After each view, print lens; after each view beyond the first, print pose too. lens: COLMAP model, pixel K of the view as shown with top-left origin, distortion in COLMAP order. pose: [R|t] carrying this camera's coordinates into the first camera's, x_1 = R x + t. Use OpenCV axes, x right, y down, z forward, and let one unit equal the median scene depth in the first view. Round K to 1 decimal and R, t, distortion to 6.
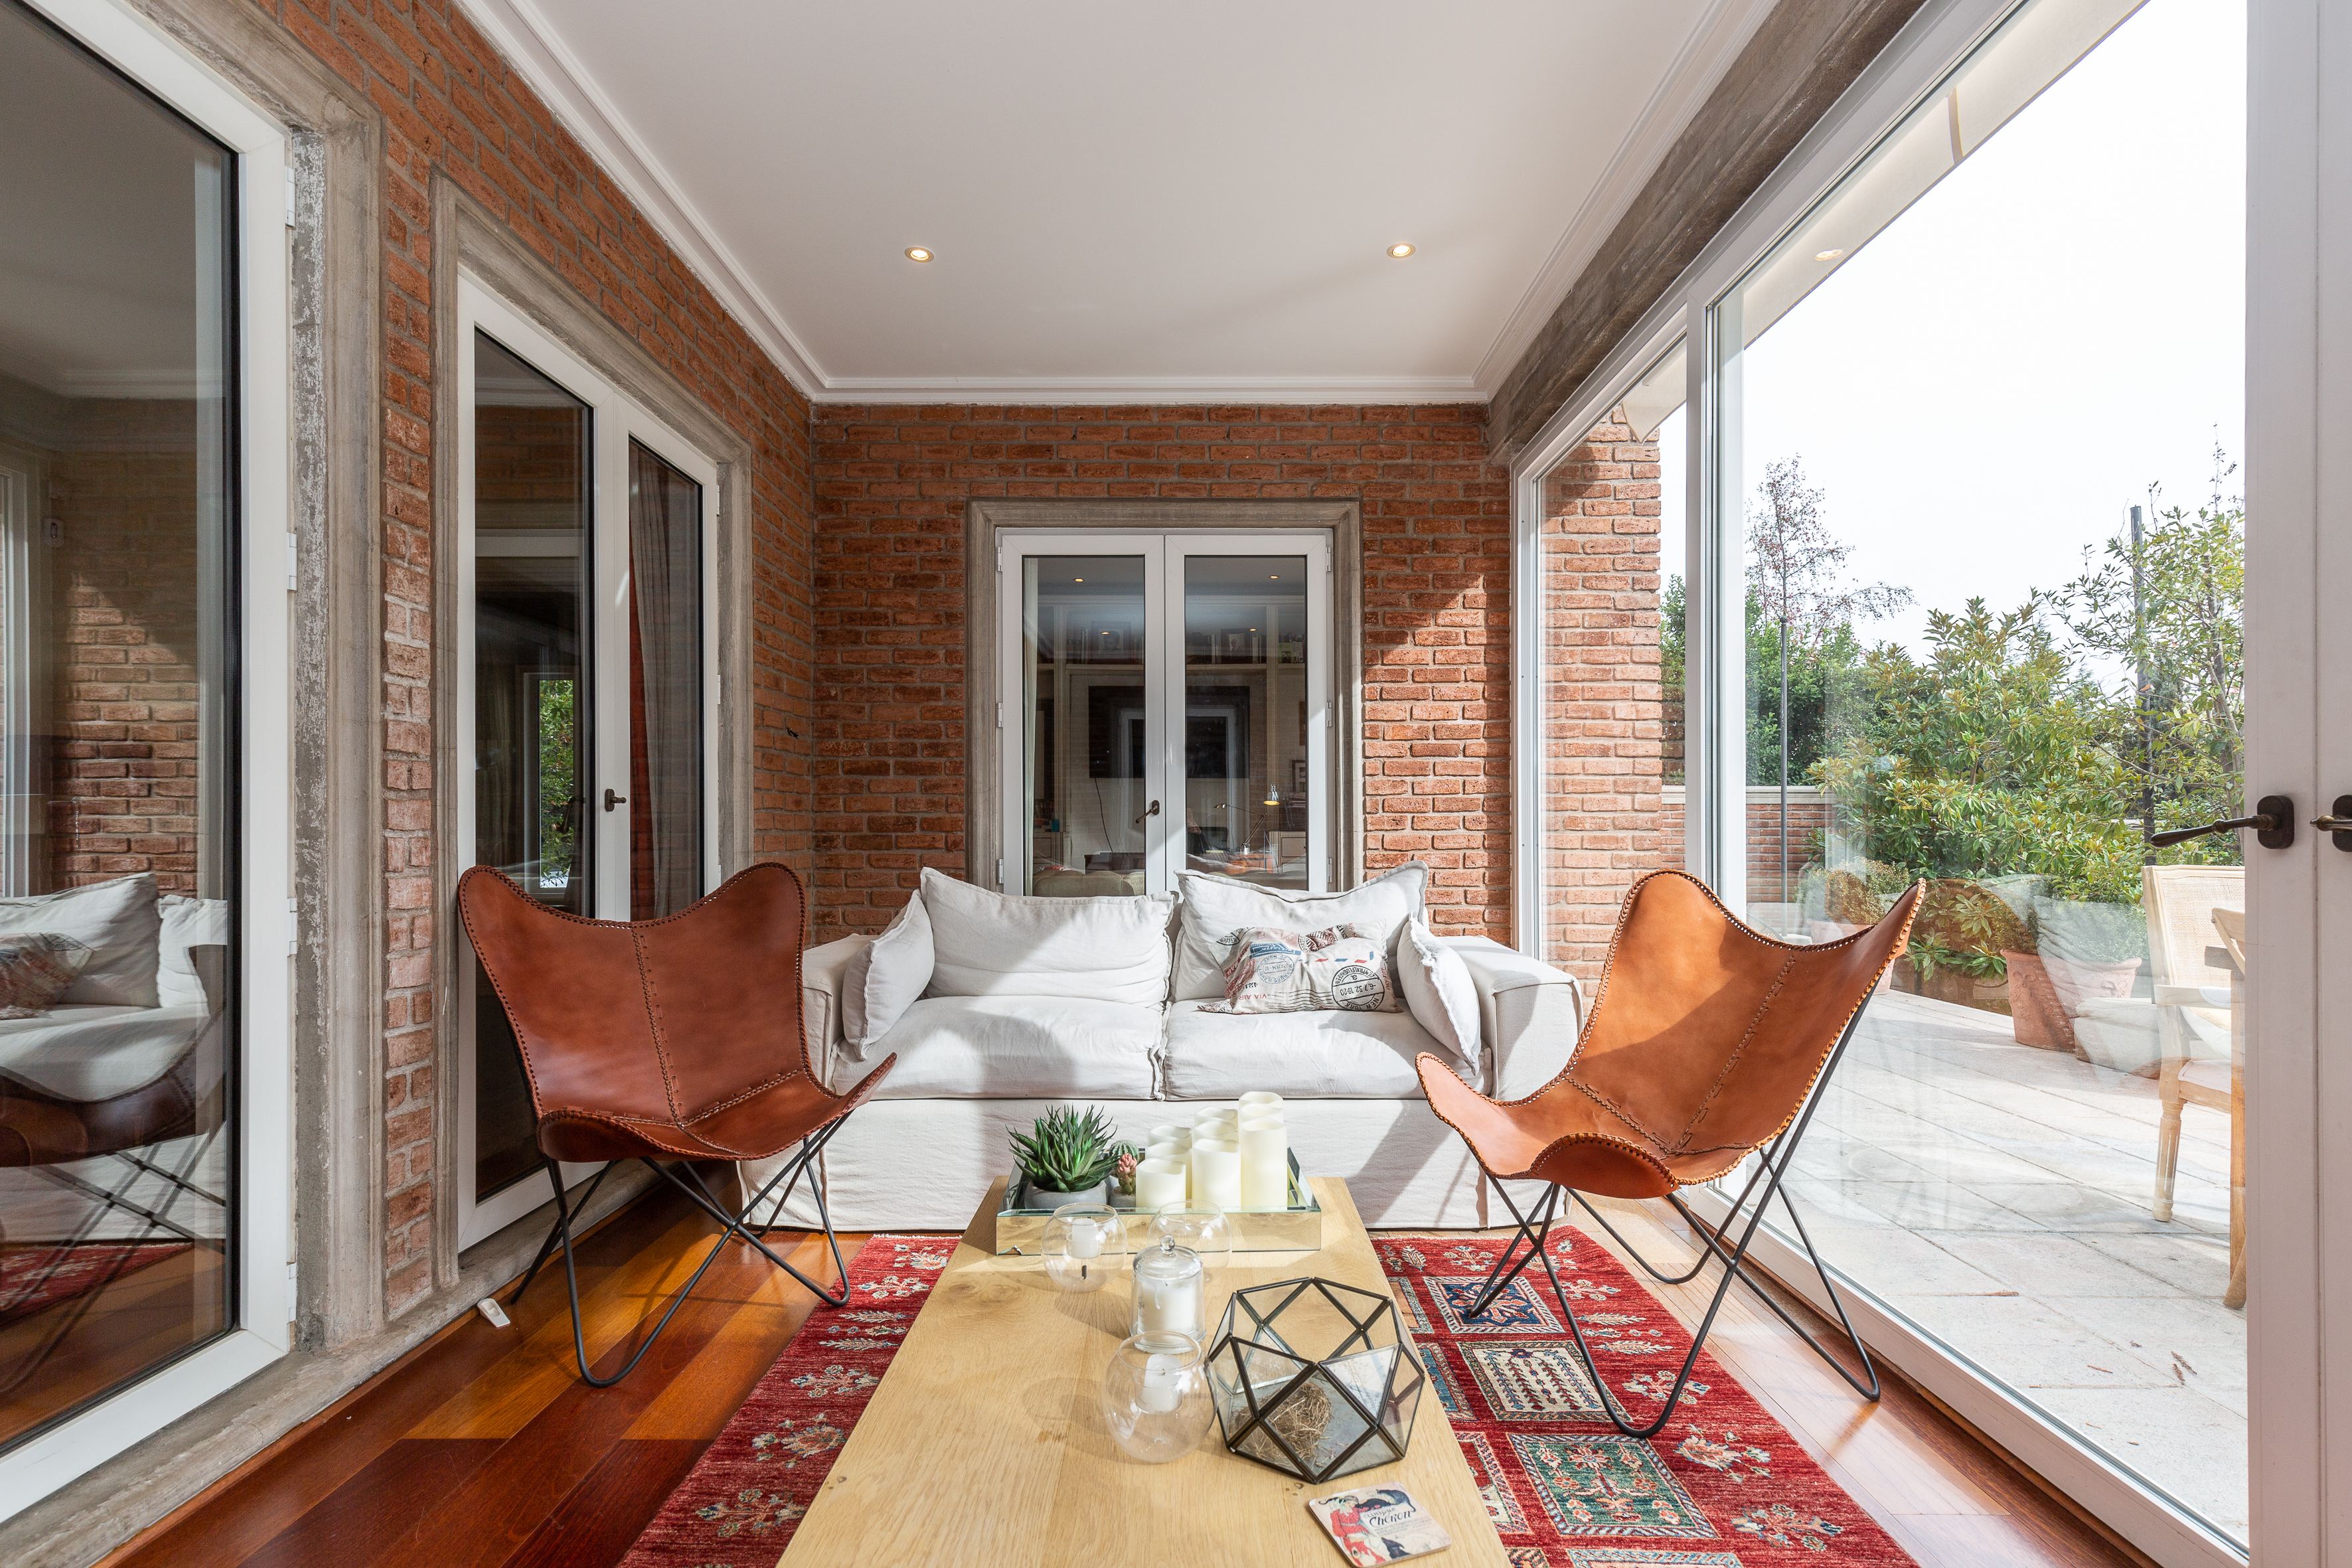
lens RADIAL K [[1066.2, 0, 1174.5], [0, 1066.2, 828.0], [0, 0, 1]] dist [0.009276, -0.000685]
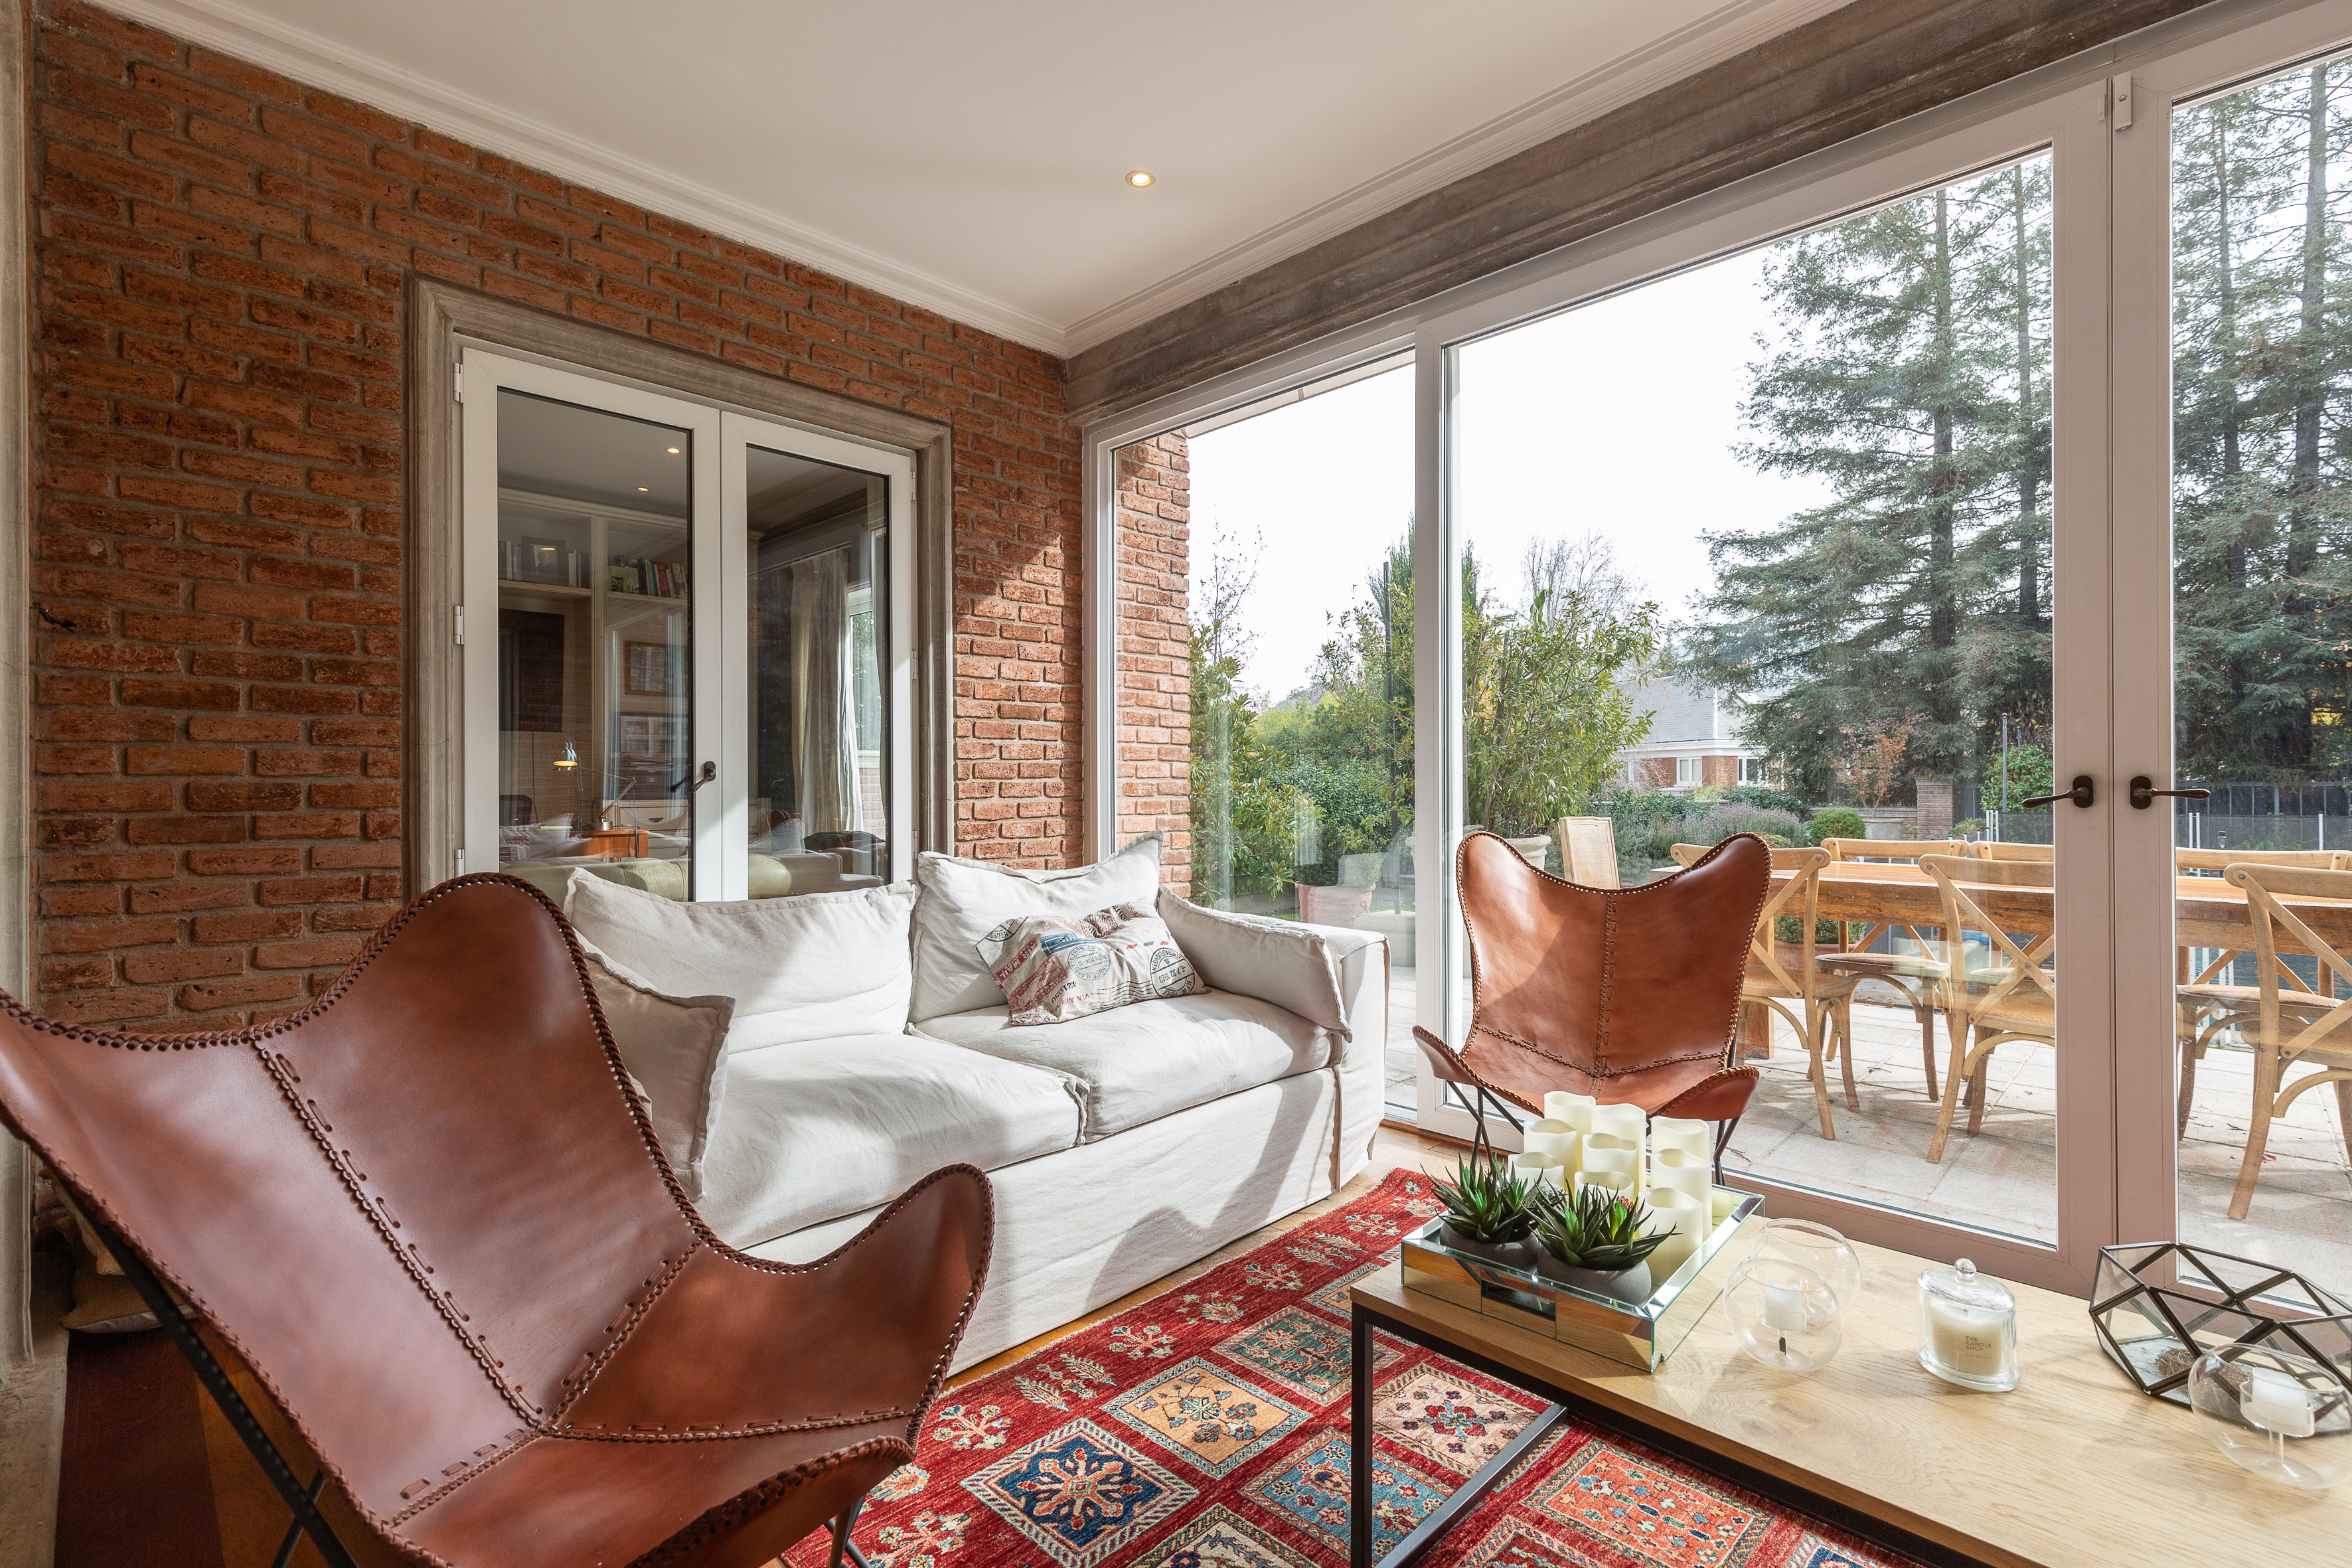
lens RADIAL K [[1066.2, 0, 1184.6], [0, 1066.2, 785.1], [0, 0, 1]] dist [0.009276, -0.000685]
pose [[0.698542, -0.001552, 0.715567, -0.326013], [0.005774, 0.999977, -0.003467, -0.004992], [-0.715546, 0.006553, 0.698535, 0.242499]]
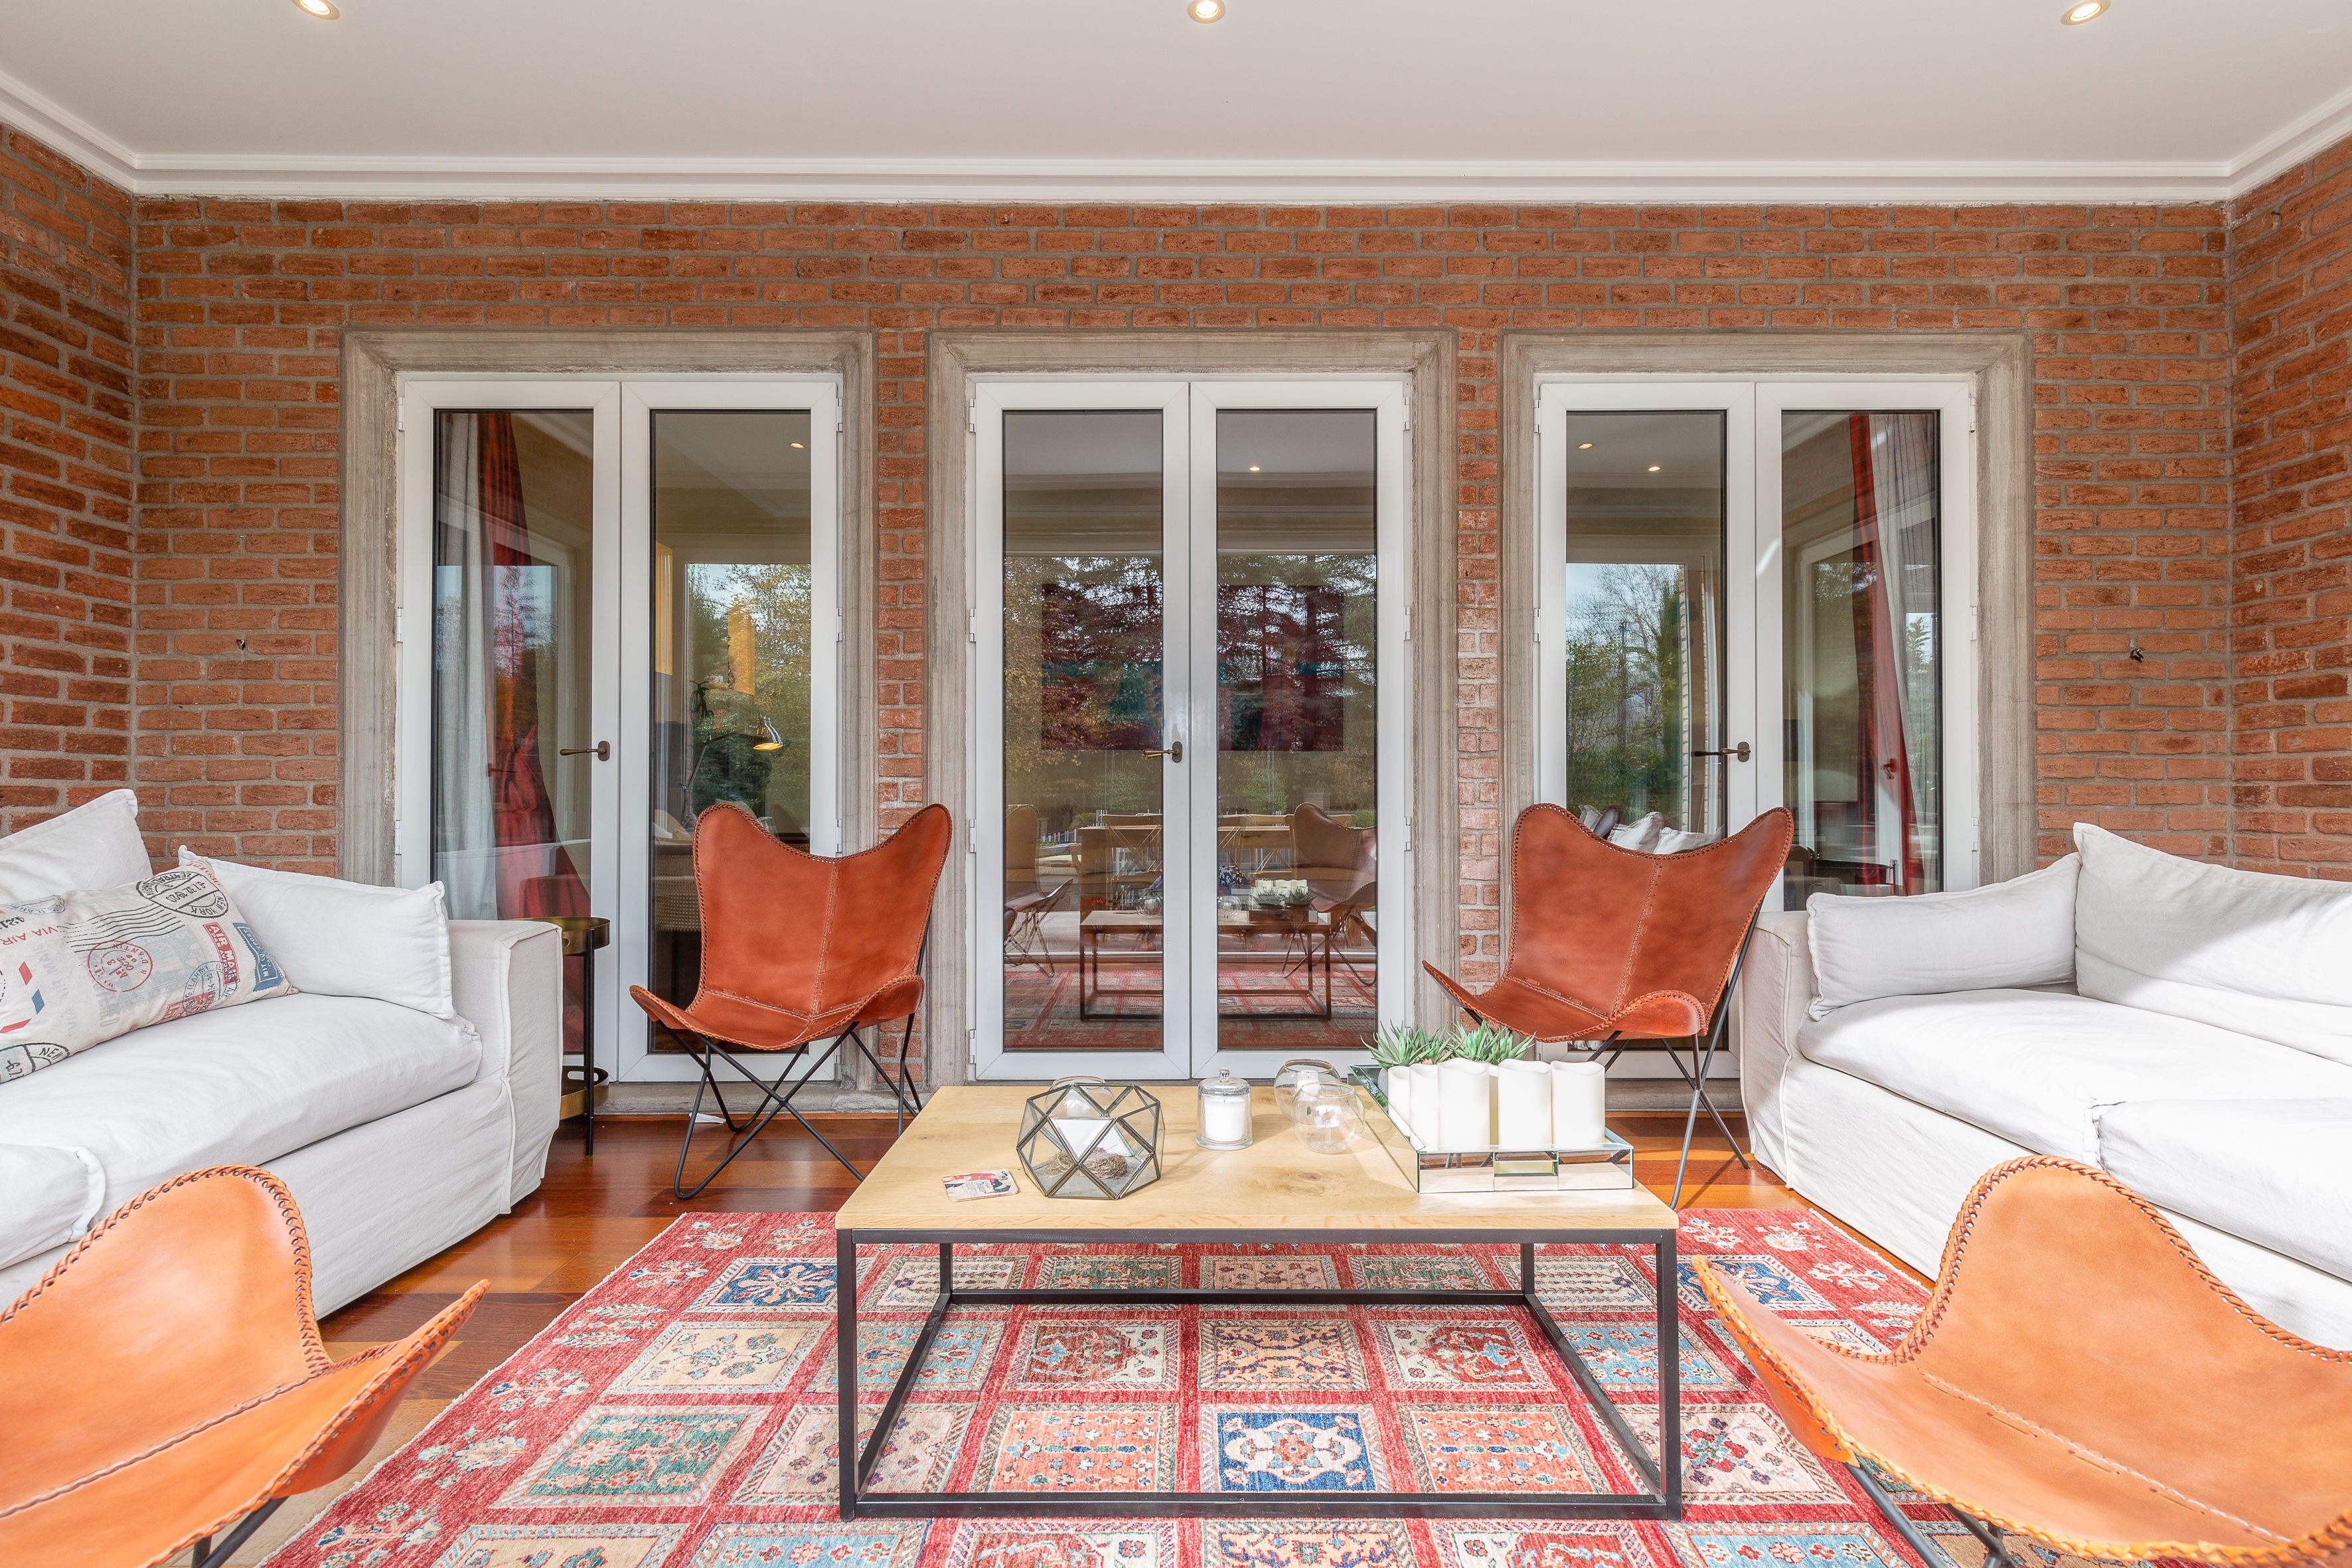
lens RADIAL K [[1066.2, 0, 1214.8], [0, 1066.2, 793.2], [0, 0, 1]] dist [0.009276, -0.000685]
pose [[0.033530, -0.000515, -0.999438, 0.383047], [0.001273, 0.999999, -0.000473, 0.011449], [0.999437, -0.001257, 0.033531, 0.273419]]
